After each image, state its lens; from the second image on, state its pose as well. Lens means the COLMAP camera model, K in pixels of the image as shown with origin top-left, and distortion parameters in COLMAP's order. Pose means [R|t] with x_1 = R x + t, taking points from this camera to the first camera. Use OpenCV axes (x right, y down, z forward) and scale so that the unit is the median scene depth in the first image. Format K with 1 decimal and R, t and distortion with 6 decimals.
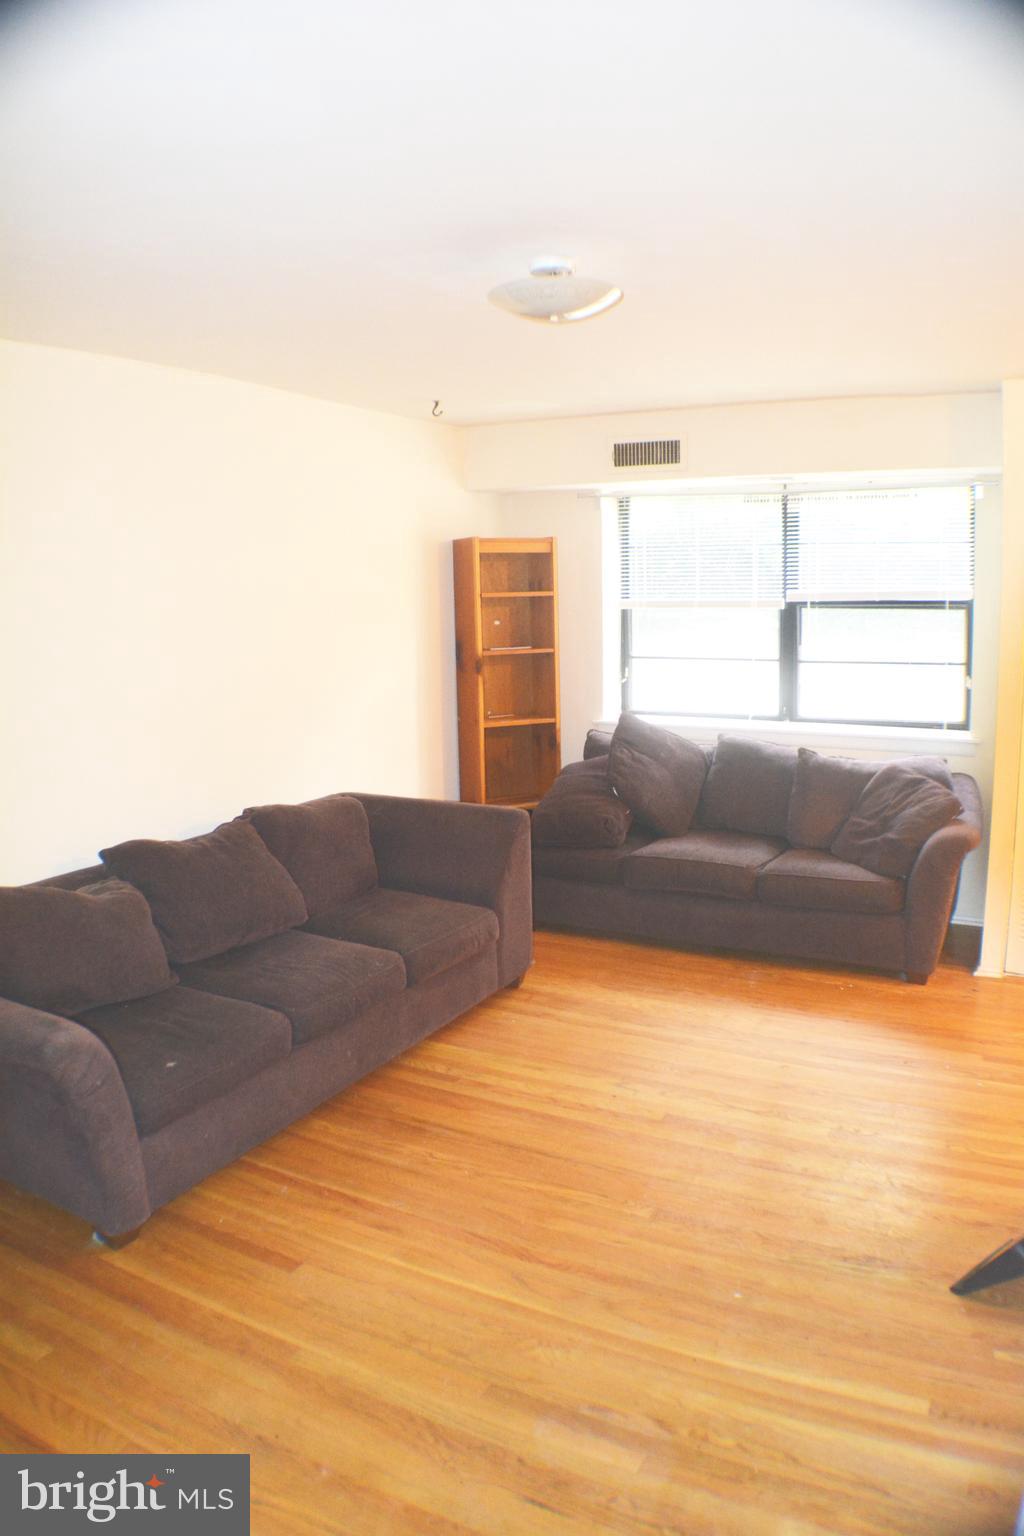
lens RADIAL K [[1087.5, 0, 512.0], [0, 1087.5, 768.0], [0, 0, 1]] dist [-0.182894, 0.035950]
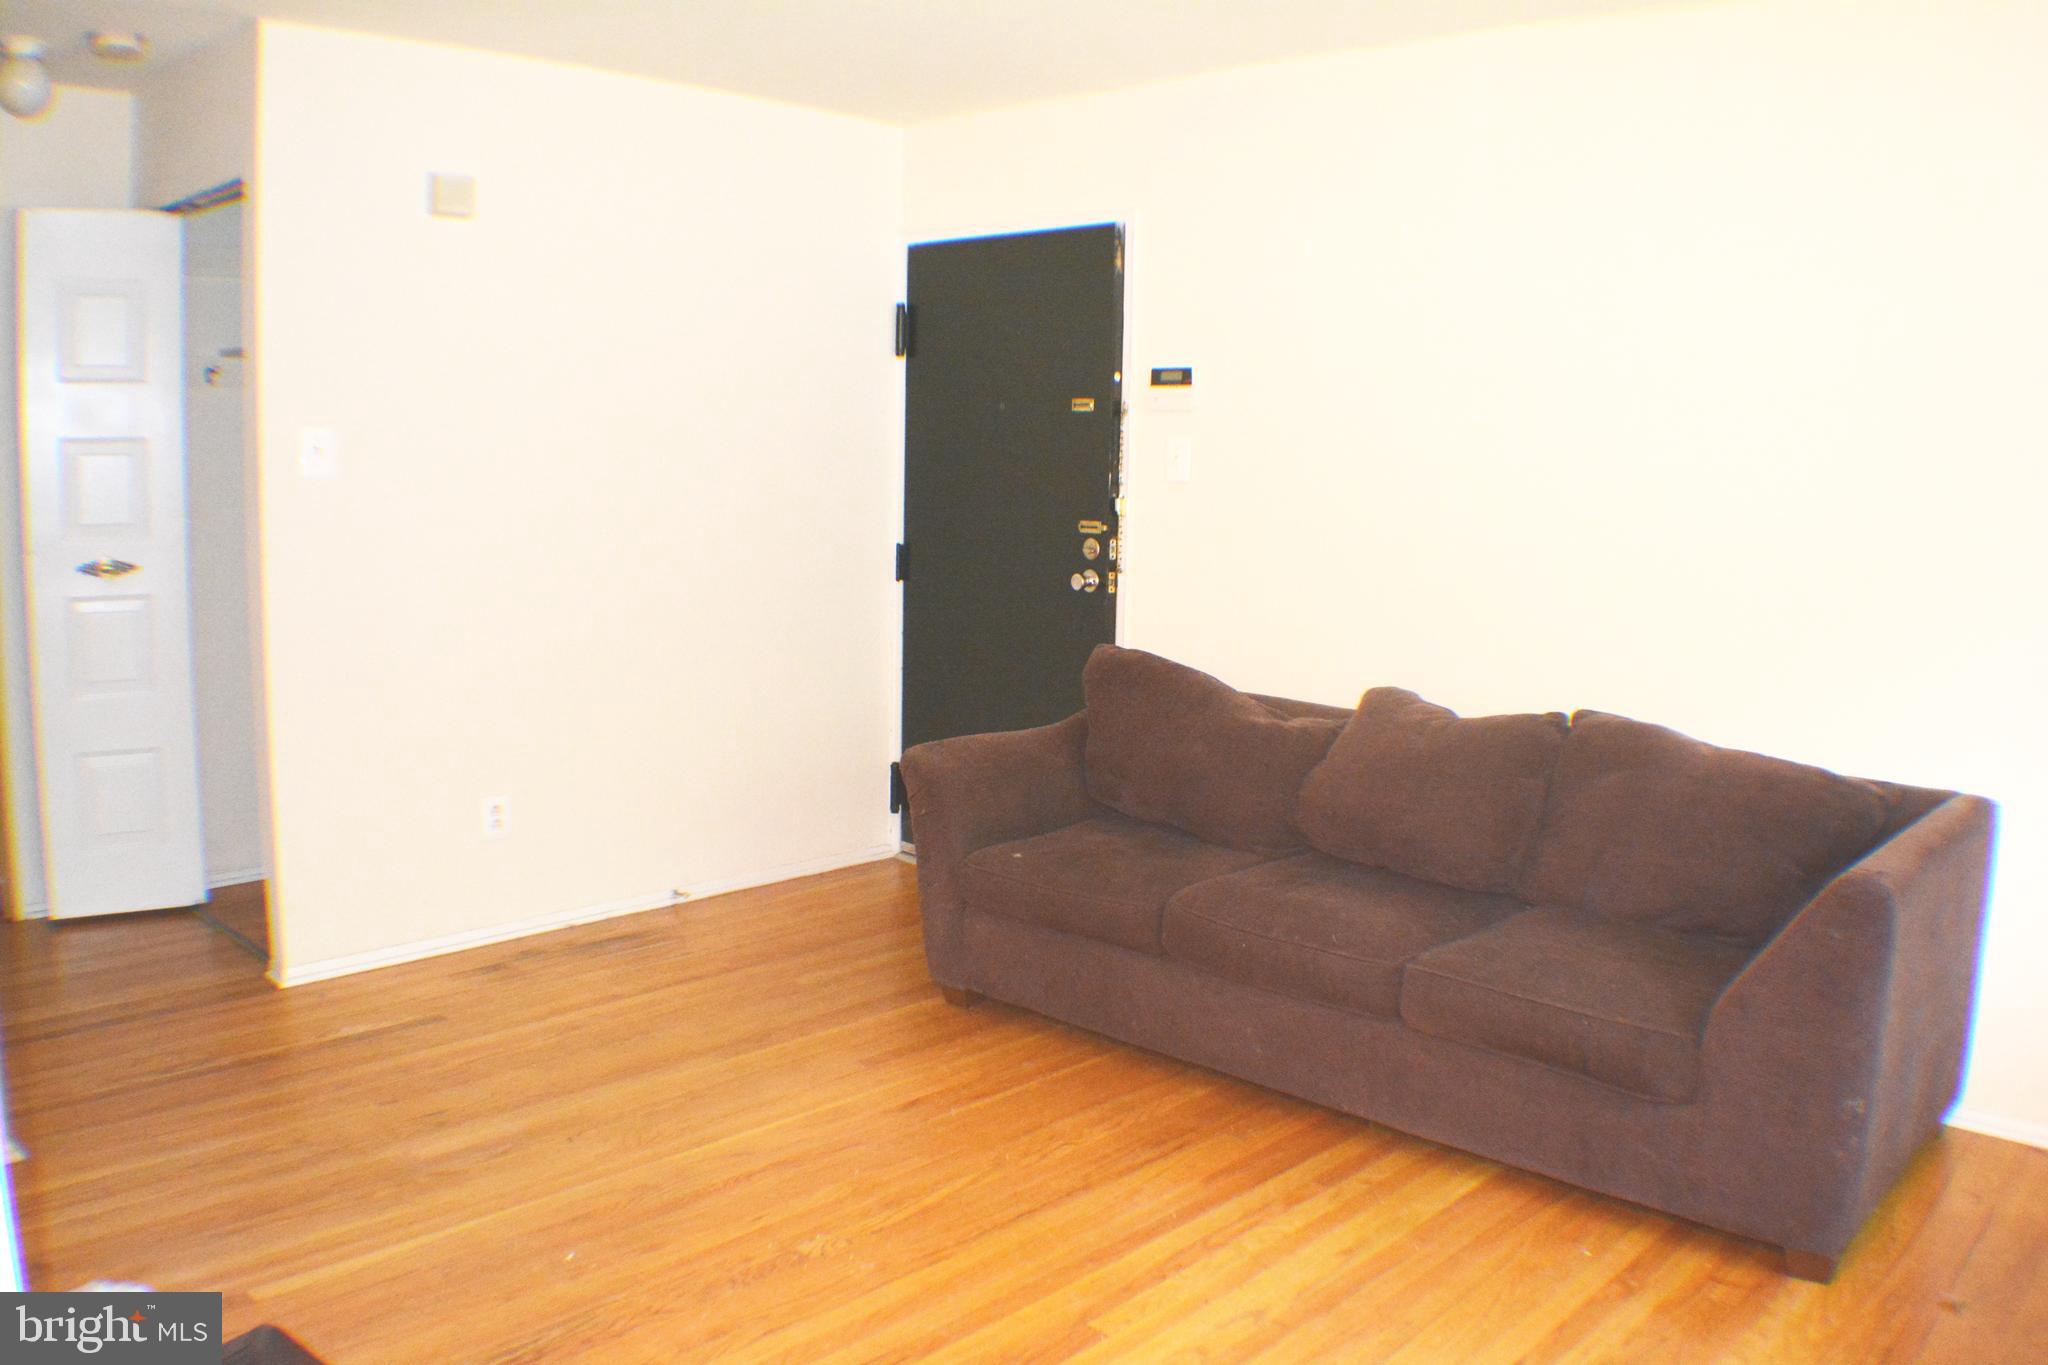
lens RADIAL K [[1714.1, 0, 1024.0], [0, 1714.1, 682.5], [0, 0, 1]] dist [-0.187433, 0.057100]
pose [[-0.267095, 0.150762, -0.951804, 0.877207], [-0.168321, 0.965205, 0.200119, -0.129494], [0.948856, 0.213659, -0.232425, 1.095809]]
